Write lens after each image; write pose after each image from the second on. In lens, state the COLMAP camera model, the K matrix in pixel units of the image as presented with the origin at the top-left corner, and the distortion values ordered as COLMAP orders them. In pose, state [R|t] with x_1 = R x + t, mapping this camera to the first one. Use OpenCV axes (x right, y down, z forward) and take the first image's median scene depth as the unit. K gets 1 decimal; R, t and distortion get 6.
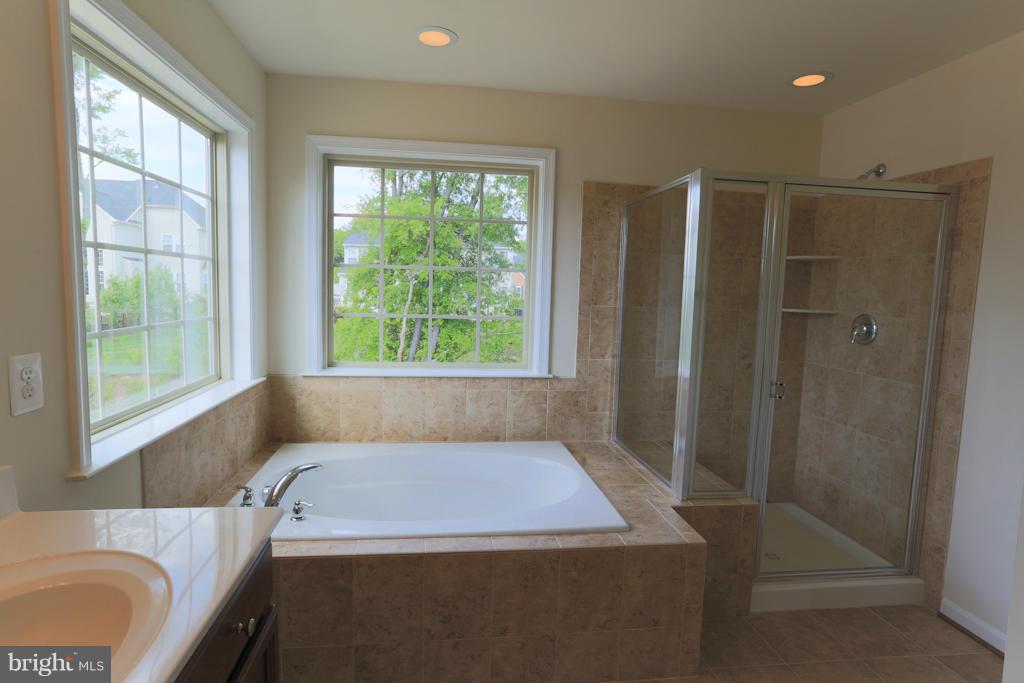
lens RADIAL K [[525.5, 0, 498.4], [0, 525.5, 333.8], [0, 0, 1]] dist [-0.056166, 0.040176]
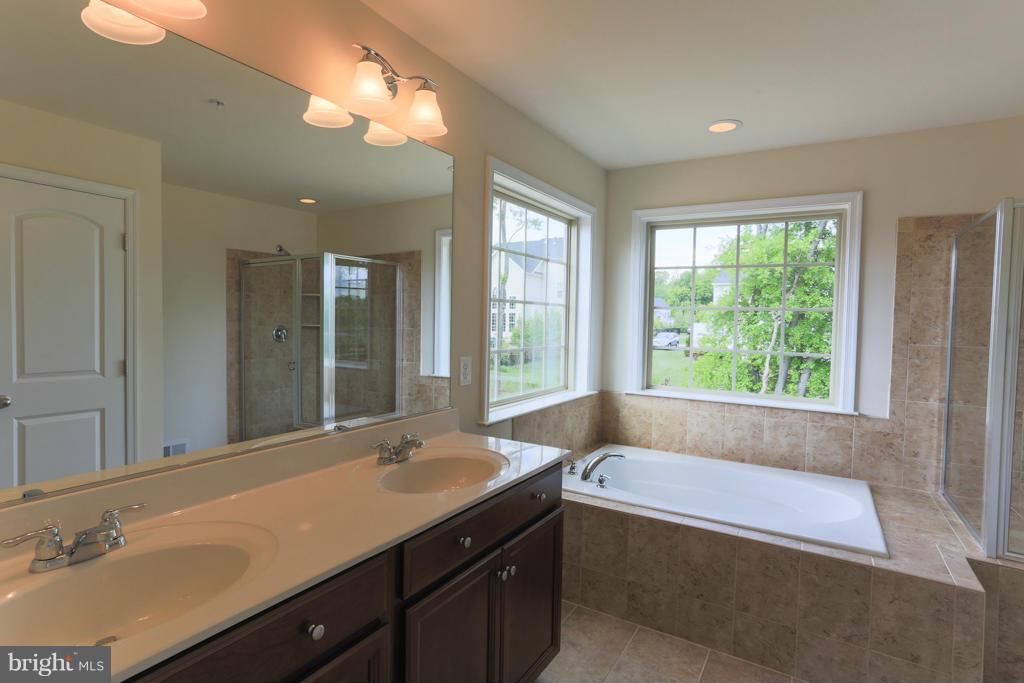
lens RADIAL K [[525.5, 0, 498.4], [0, 525.5, 333.8], [0, 0, 1]] dist [-0.056166, 0.040176]
pose [[0.774466, 0.009718, -0.632541, 0.197633], [-0.057632, 0.996808, -0.055248, 0.022982], [0.629985, 0.079242, 0.772554, -0.211116]]
